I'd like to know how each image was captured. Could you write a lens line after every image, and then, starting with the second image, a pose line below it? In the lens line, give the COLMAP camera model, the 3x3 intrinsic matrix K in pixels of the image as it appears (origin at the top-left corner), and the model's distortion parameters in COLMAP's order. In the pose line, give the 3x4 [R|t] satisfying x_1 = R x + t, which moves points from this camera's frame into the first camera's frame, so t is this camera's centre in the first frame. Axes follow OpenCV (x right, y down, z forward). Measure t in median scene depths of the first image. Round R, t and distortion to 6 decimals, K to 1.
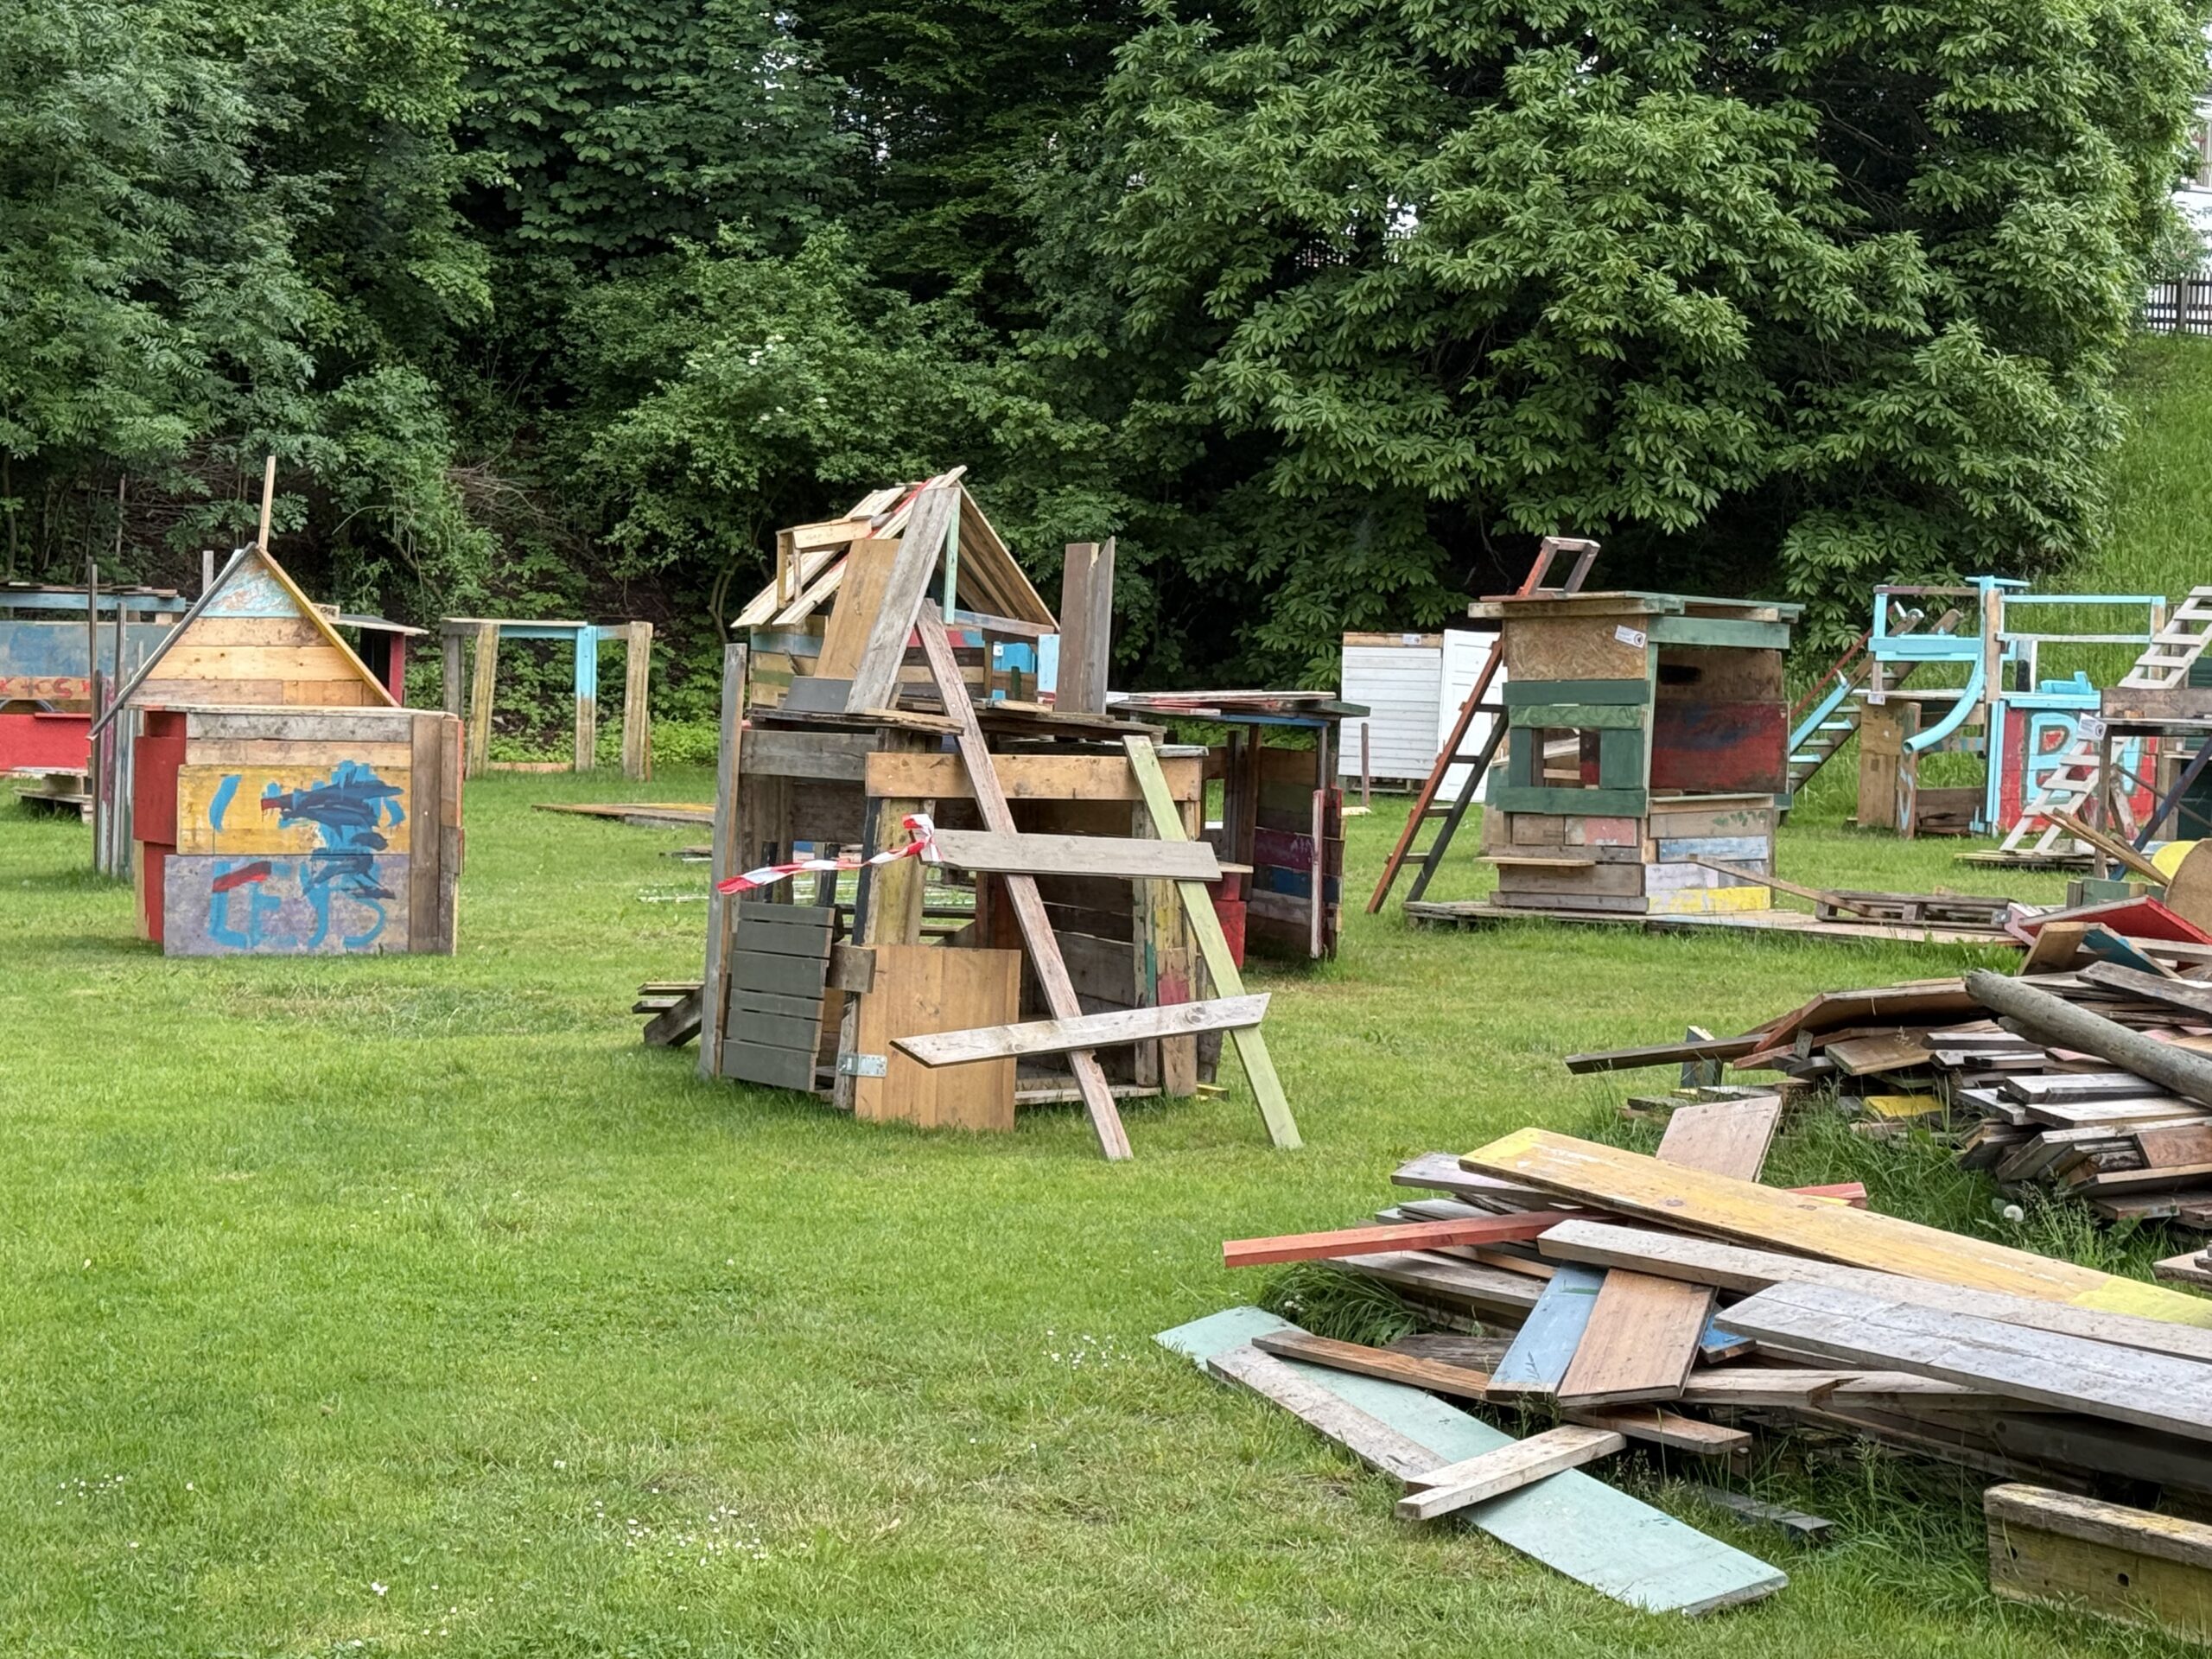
lens RADIAL K [[4179.7, 0, 1098.1], [0, 4179.7, 835.4], [0, 0, 1]] dist [0.131761, 0.000000]
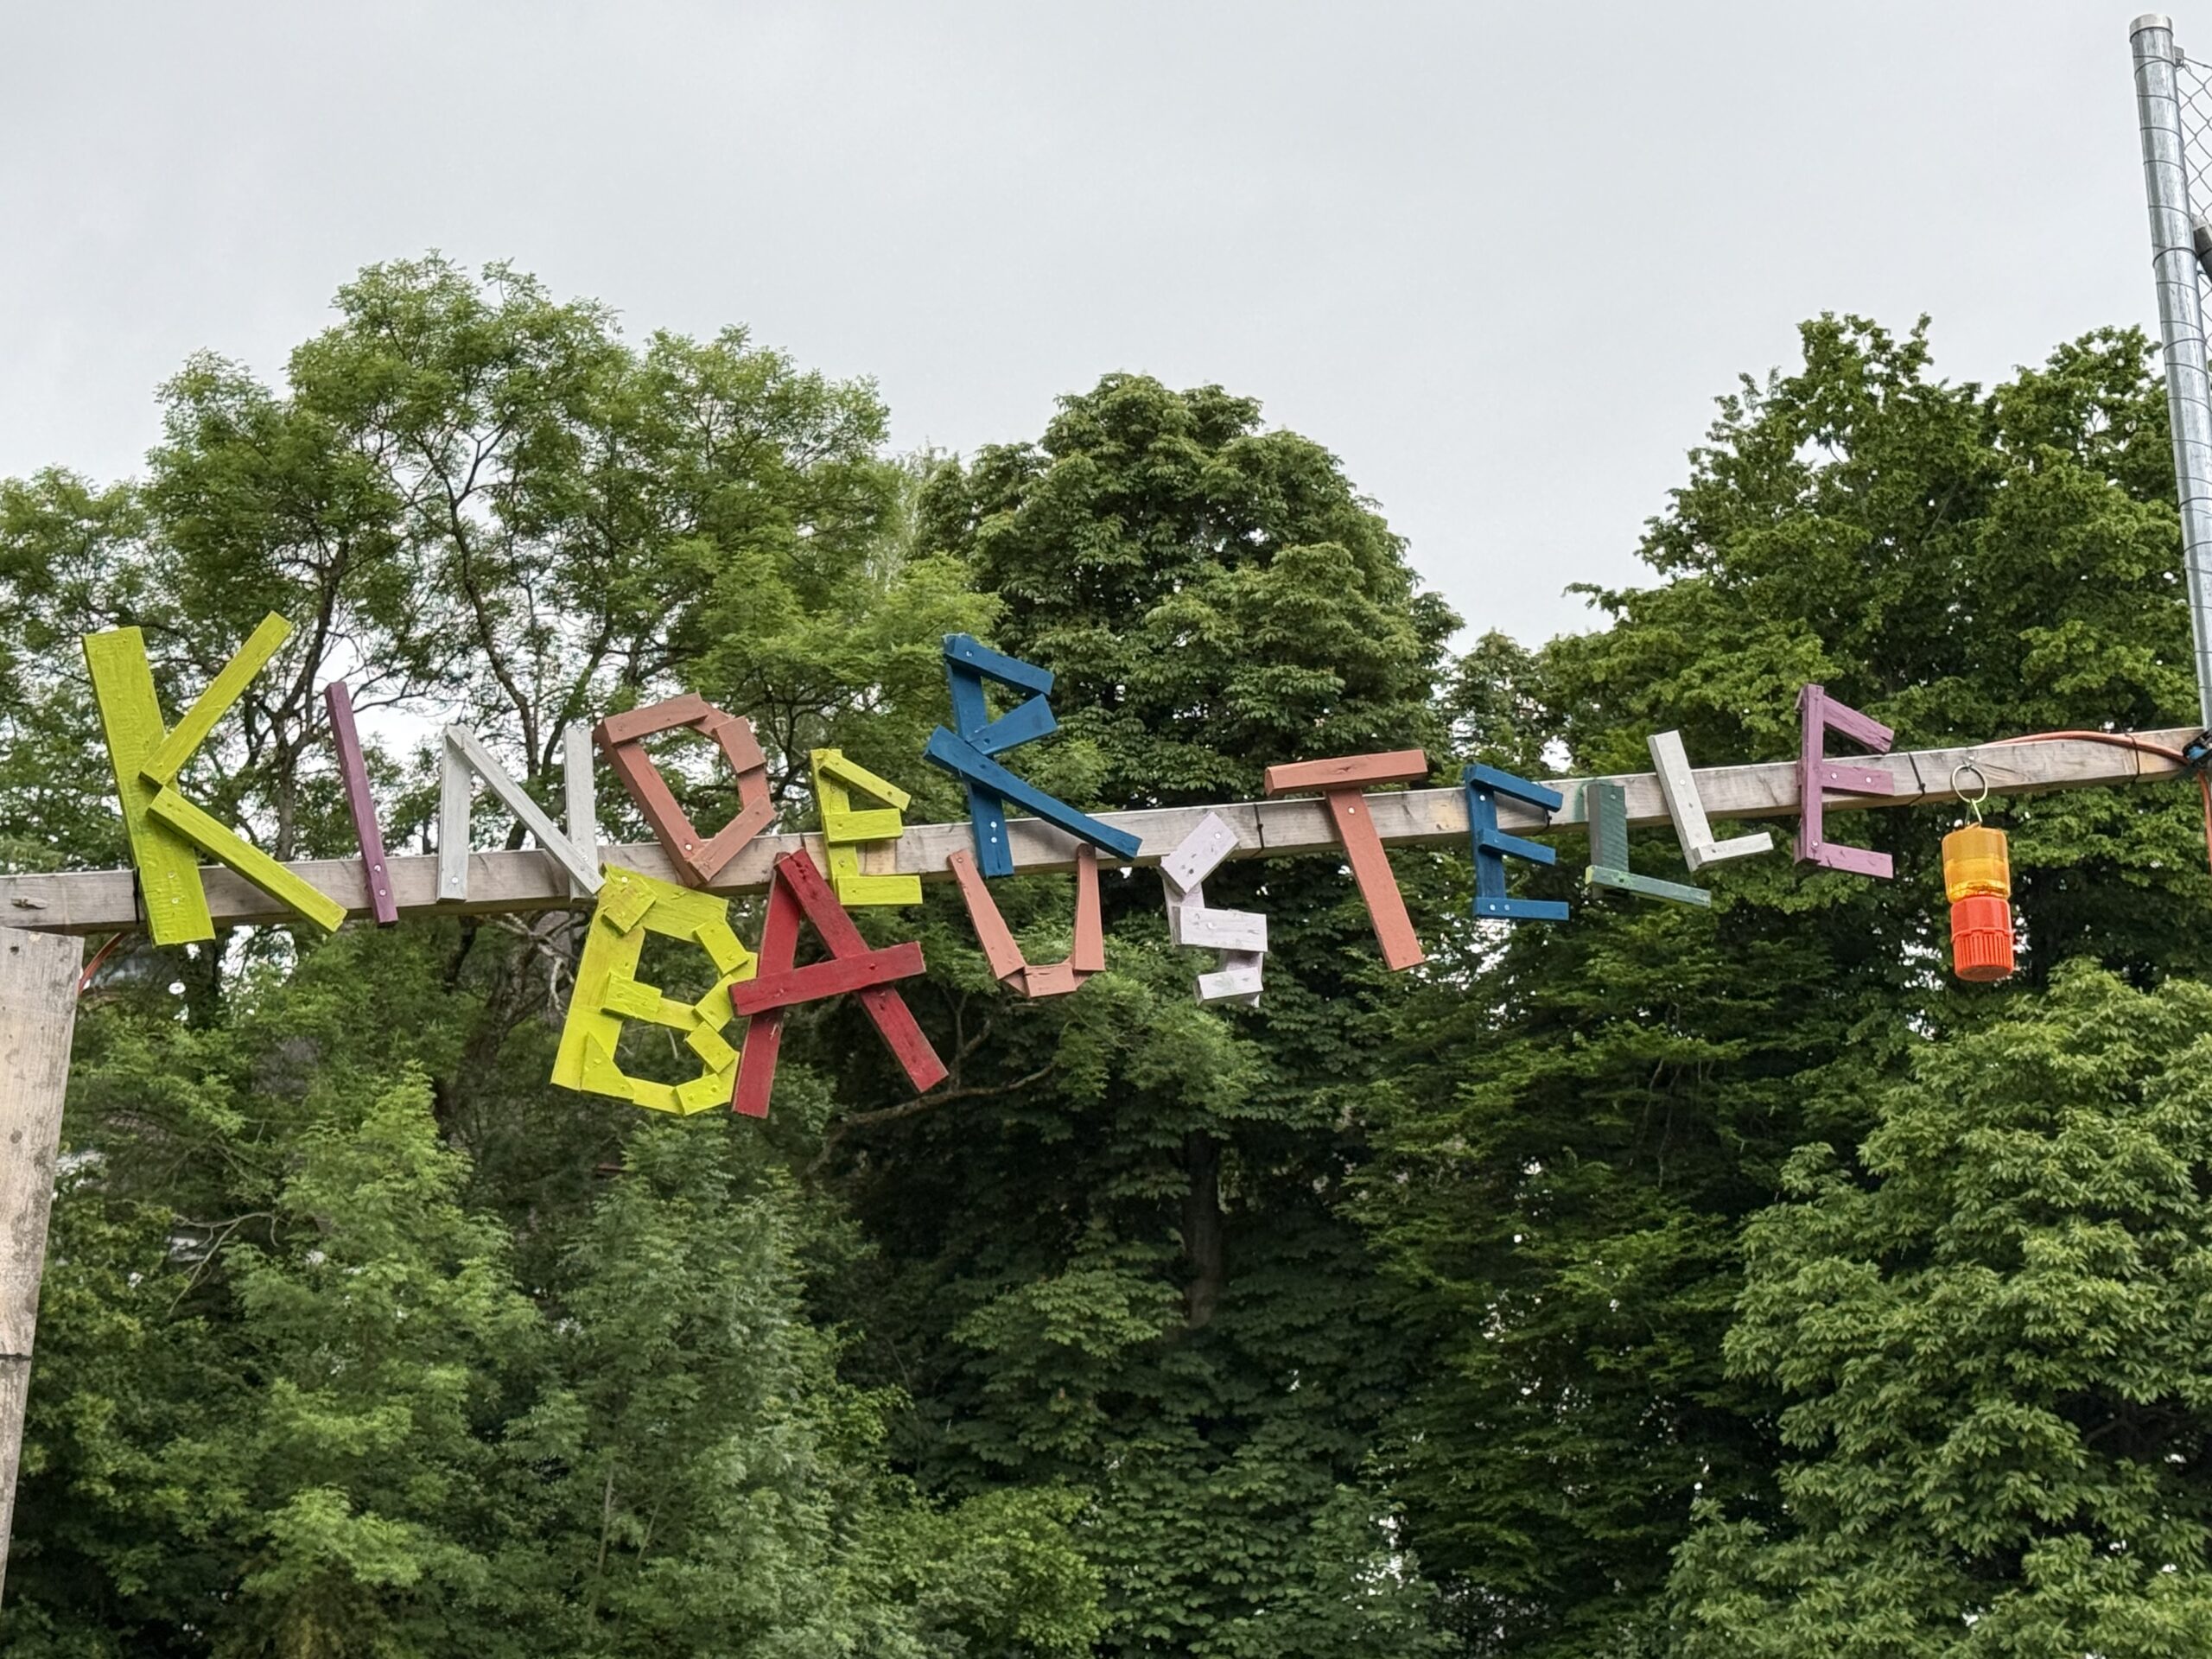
lens RADIAL K [[4179.7, 0, 1105.5], [0, 4179.7, 843.4], [0, 0, 1]] dist [0.131761, 0.000000]
pose [[0.987389, -0.073471, -0.140231, 0.027185], [0.022507, 0.941937, -0.335034, 0.008601], [0.156704, 0.327652, 0.931712, -0.139592]]
